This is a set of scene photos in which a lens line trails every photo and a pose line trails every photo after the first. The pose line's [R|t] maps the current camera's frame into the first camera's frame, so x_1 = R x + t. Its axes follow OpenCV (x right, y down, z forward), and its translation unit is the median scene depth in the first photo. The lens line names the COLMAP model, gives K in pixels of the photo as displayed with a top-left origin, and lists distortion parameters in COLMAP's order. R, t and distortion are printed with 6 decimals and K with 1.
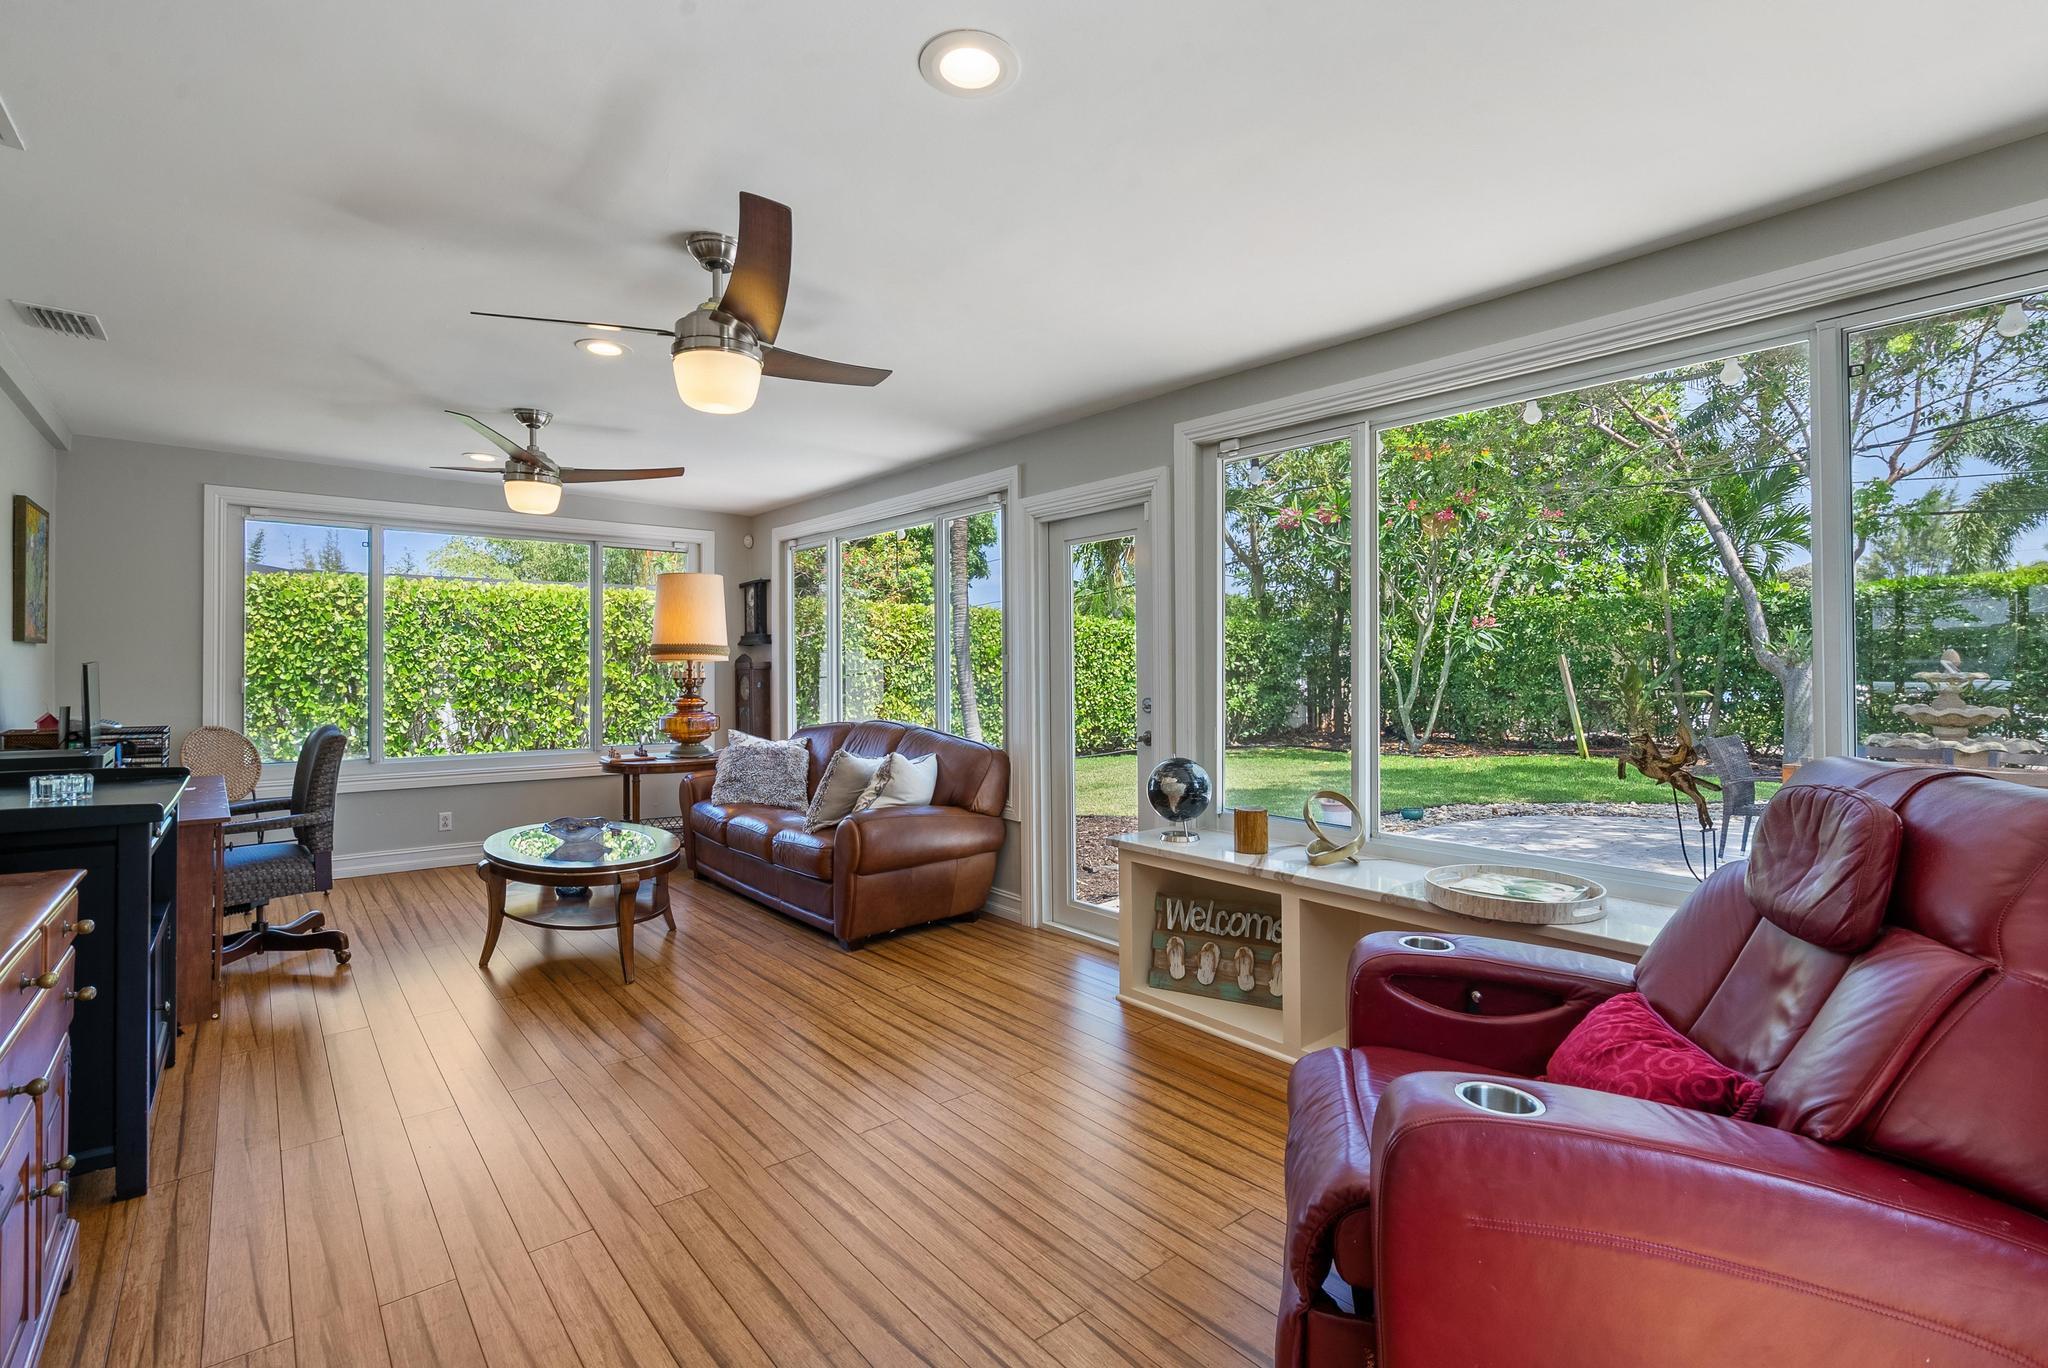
lens RADIAL K [[937.1, 0, 1027.6], [0, 937.1, 661.3], [0, 0, 1]] dist [-0.004612, 0.000989]
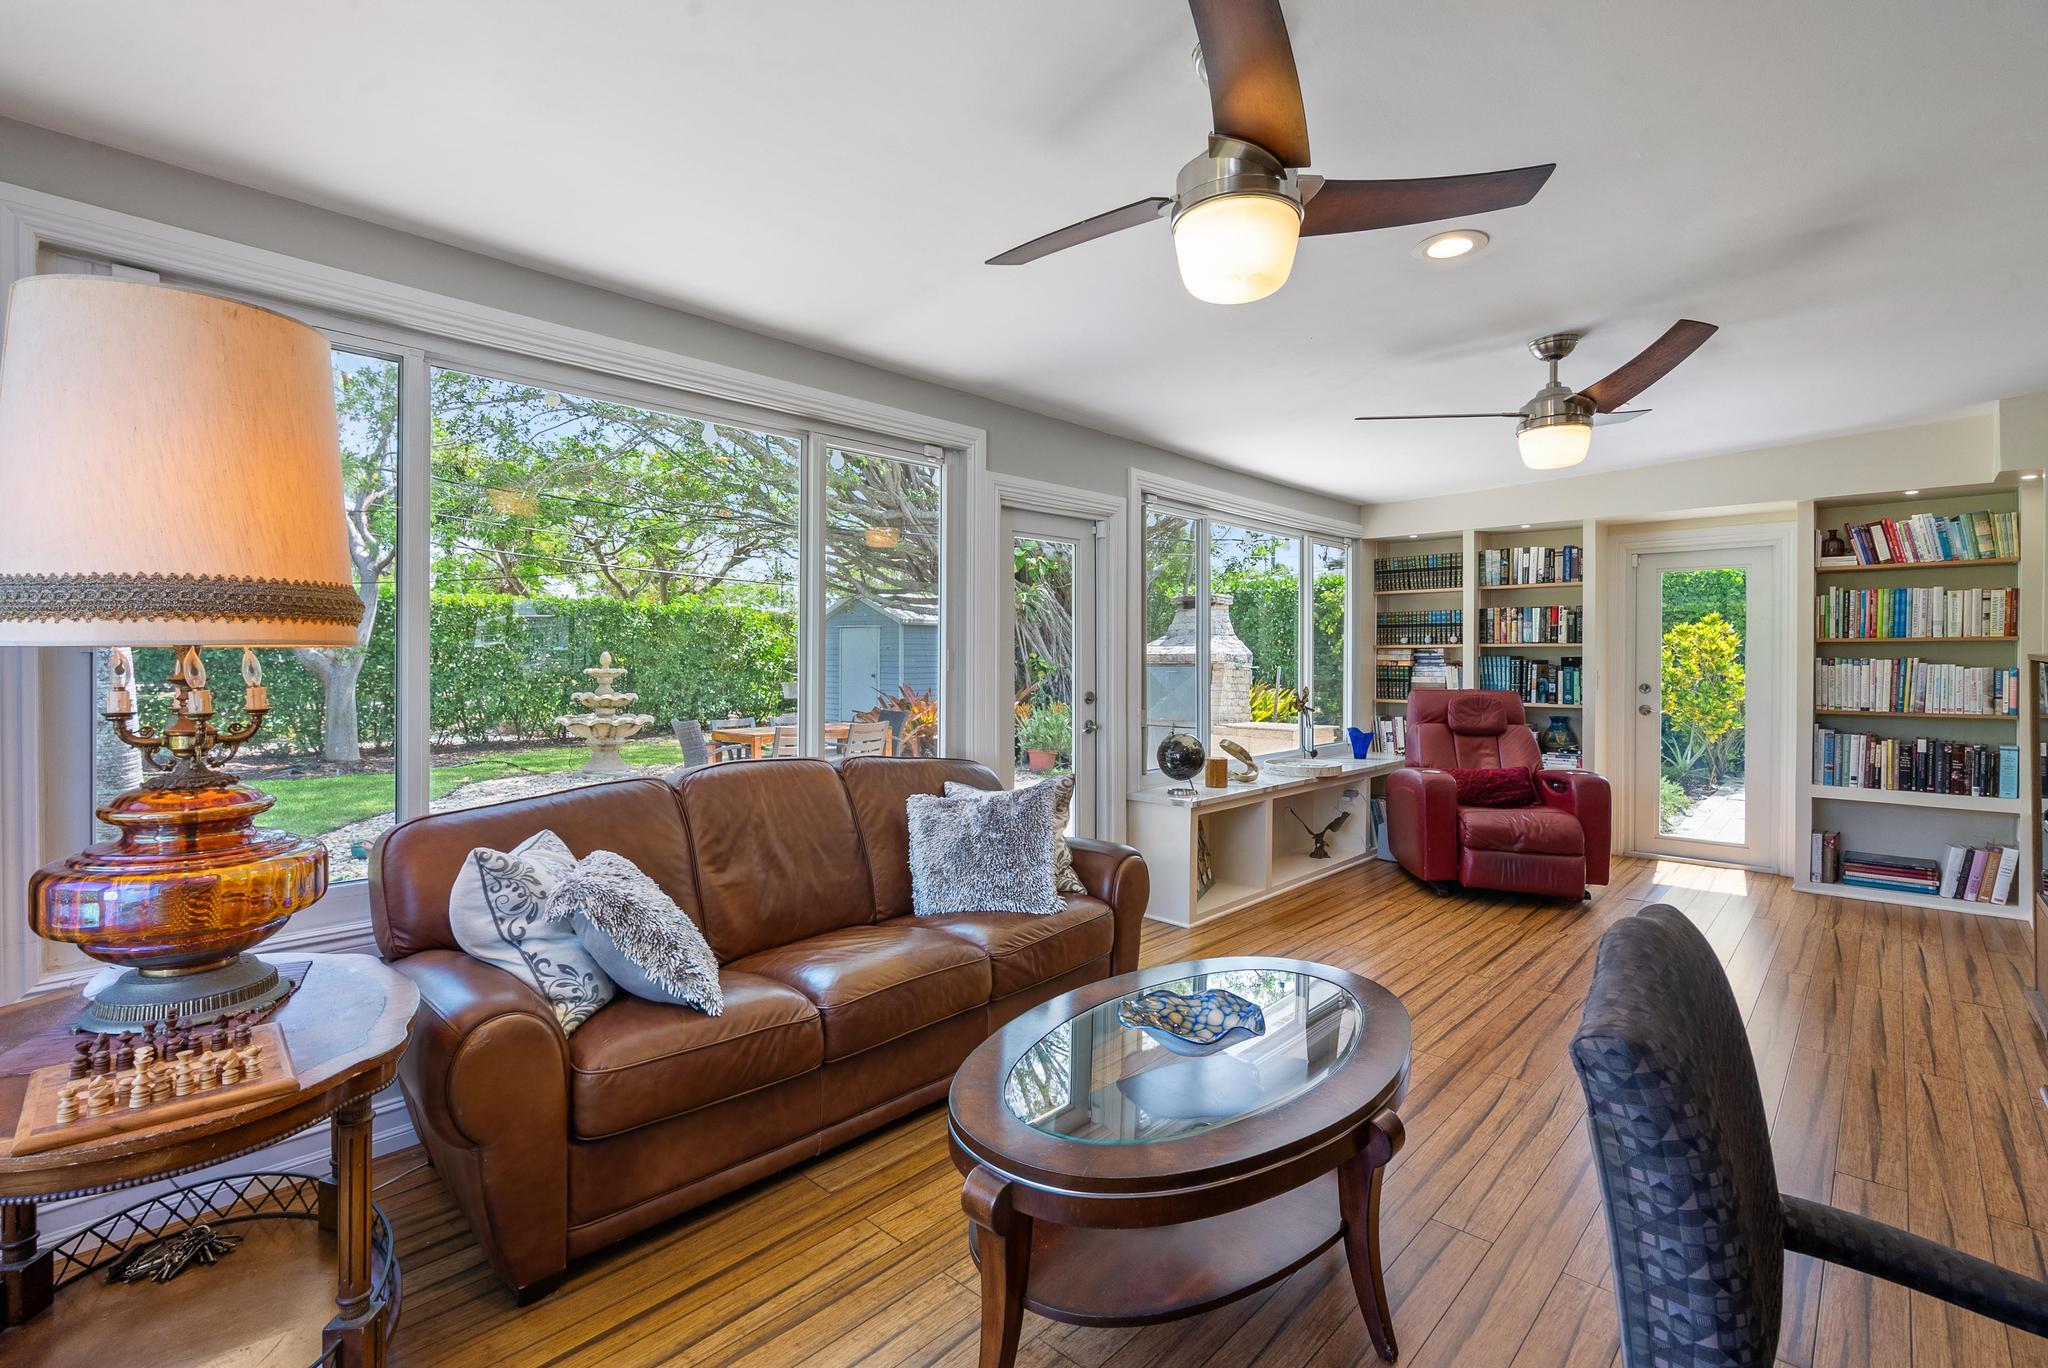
lens RADIAL K [[937.1, 0, 1027.6], [0, 937.1, 661.3], [0, 0, 1]] dist [-0.004612, 0.000989]
pose [[-0.127548, 0.002585, 0.991829, -1.111330], [-0.003583, 0.999989, -0.003067, 0.006906], [-0.991826, -0.003944, -0.127537, 1.369586]]
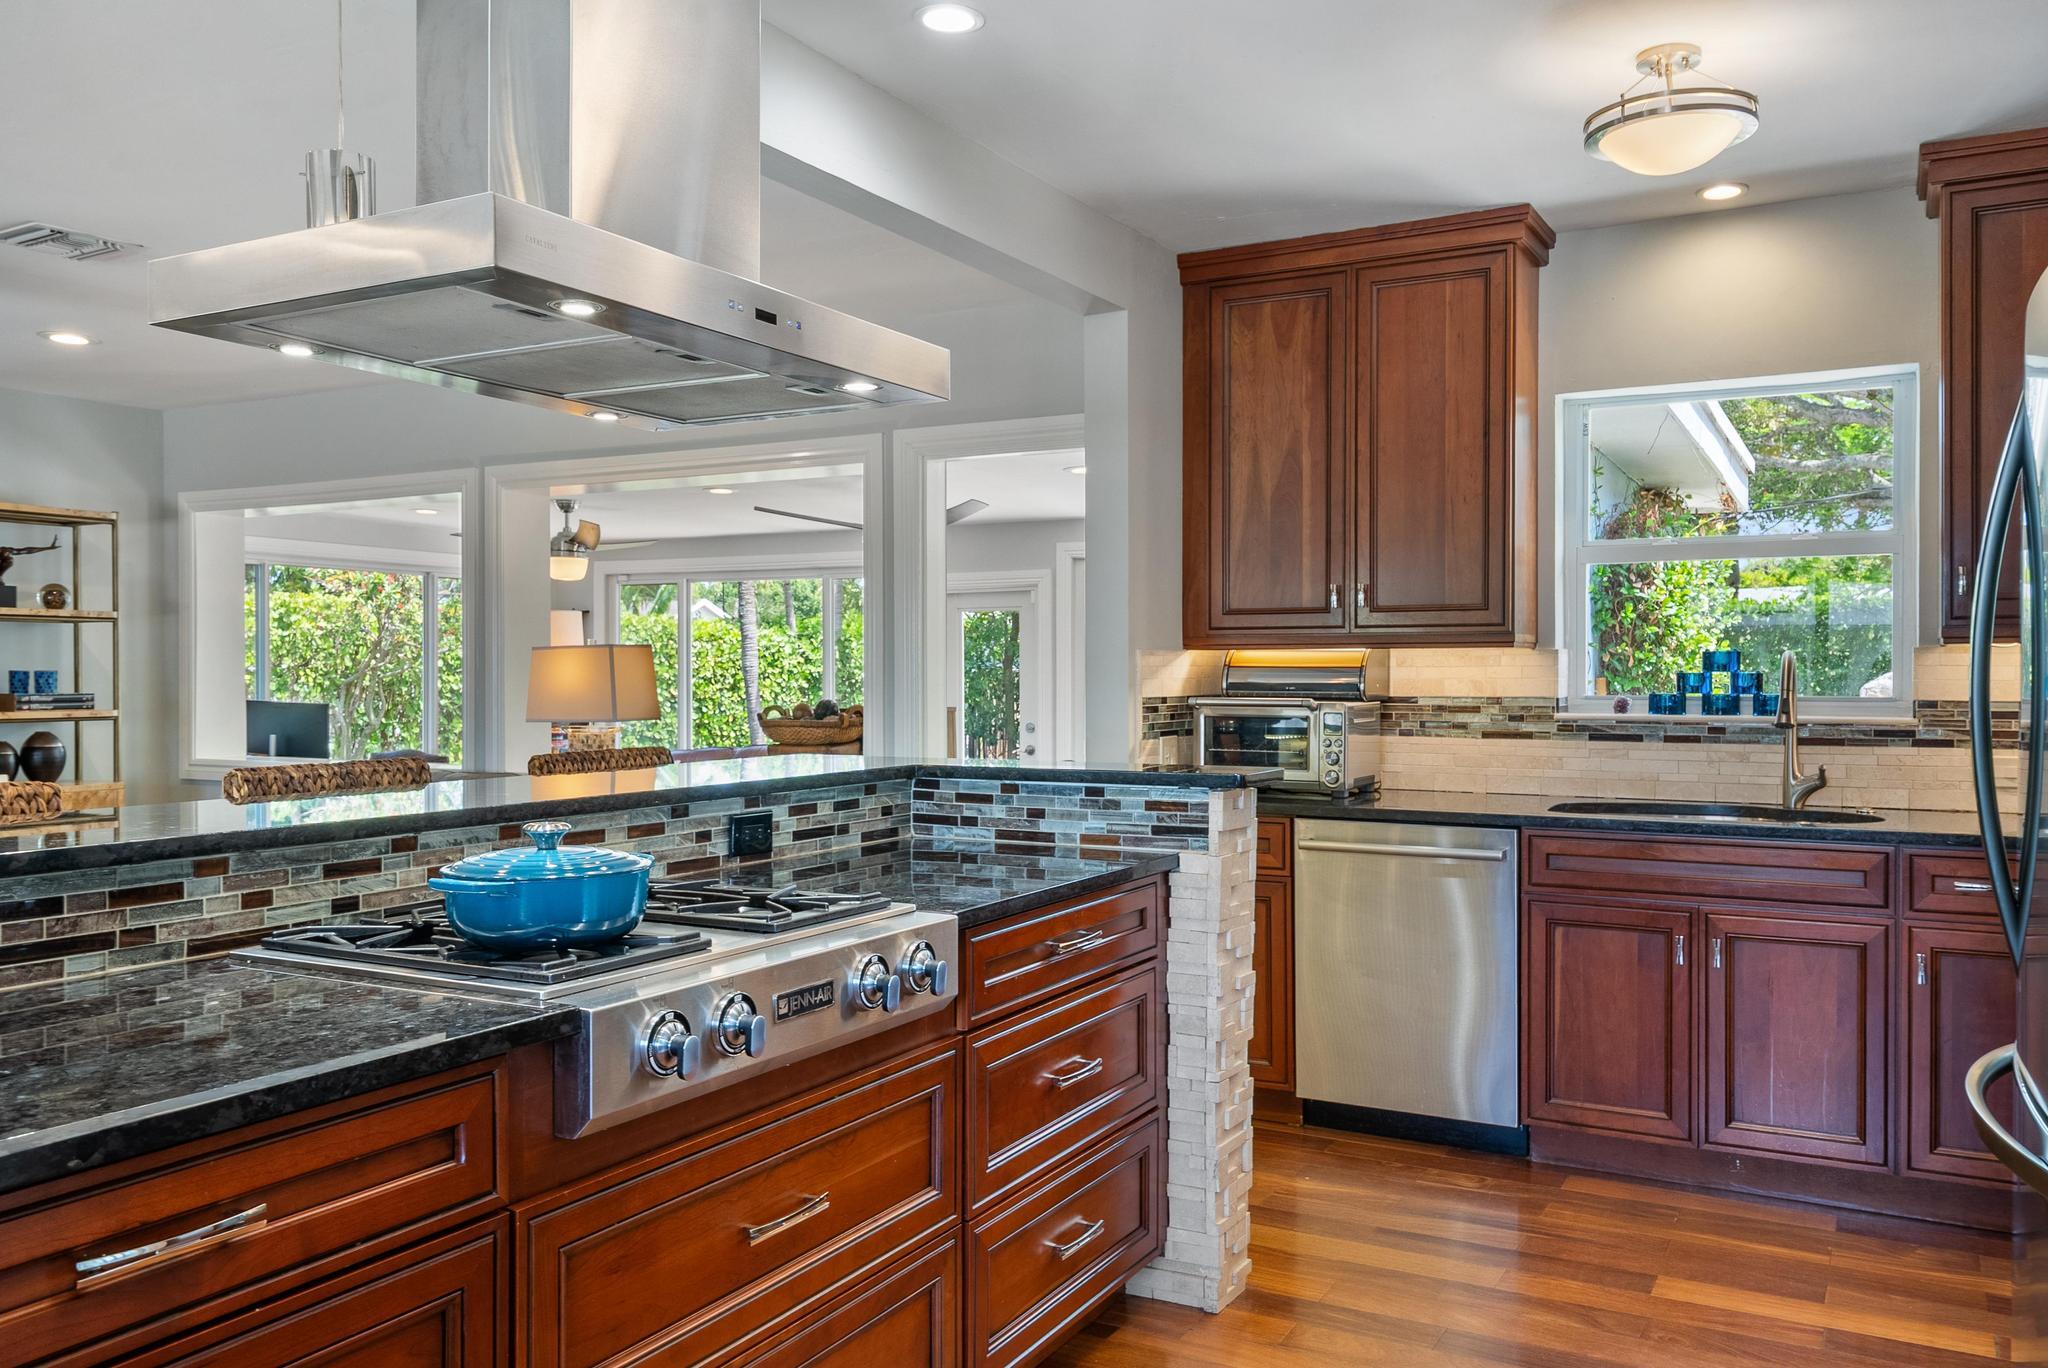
lens RADIAL K [[1595.3, 0, 1024.0], [0, 1595.3, 684.0], [0, 0, 1]] dist [0.002685, 0.006608]
pose [[0.928752, 0.001272, 0.370700, -0.918409], [-0.005034, 0.999945, 0.009182, -0.050736], [-0.370668, -0.010394, 0.928707, -1.505940]]
